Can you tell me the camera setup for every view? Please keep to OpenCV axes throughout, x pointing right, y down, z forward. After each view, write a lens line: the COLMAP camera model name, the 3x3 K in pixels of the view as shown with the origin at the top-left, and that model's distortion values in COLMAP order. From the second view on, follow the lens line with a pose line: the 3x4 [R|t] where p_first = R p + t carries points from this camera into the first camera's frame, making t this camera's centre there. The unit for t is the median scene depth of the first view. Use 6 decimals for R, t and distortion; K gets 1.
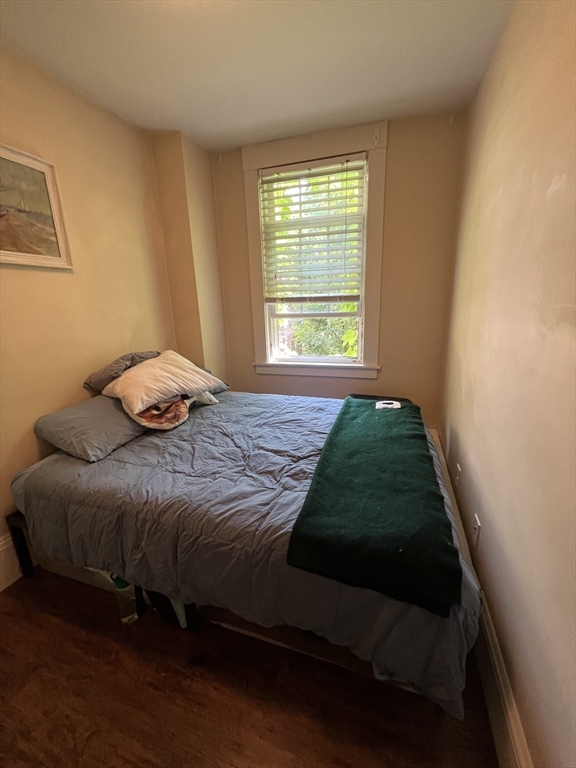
lens RADIAL K [[307.3, 0, 290.2], [0, 307.3, 383.0], [0, 0, 1]] dist [-0.000900, -0.000071]
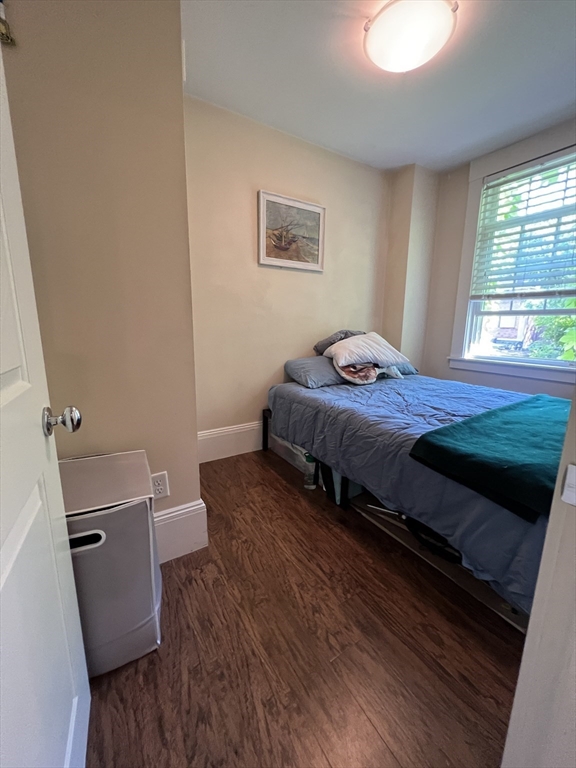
lens RADIAL K [[307.3, 0, 290.2], [0, 307.3, 383.0], [0, 0, 1]] dist [-0.000900, -0.000071]
pose [[0.770285, 0.158575, -0.617670, 0.208738], [-0.196672, 0.980448, 0.006445, 0.199224], [0.606615, 0.116514, 0.786411, -0.251698]]
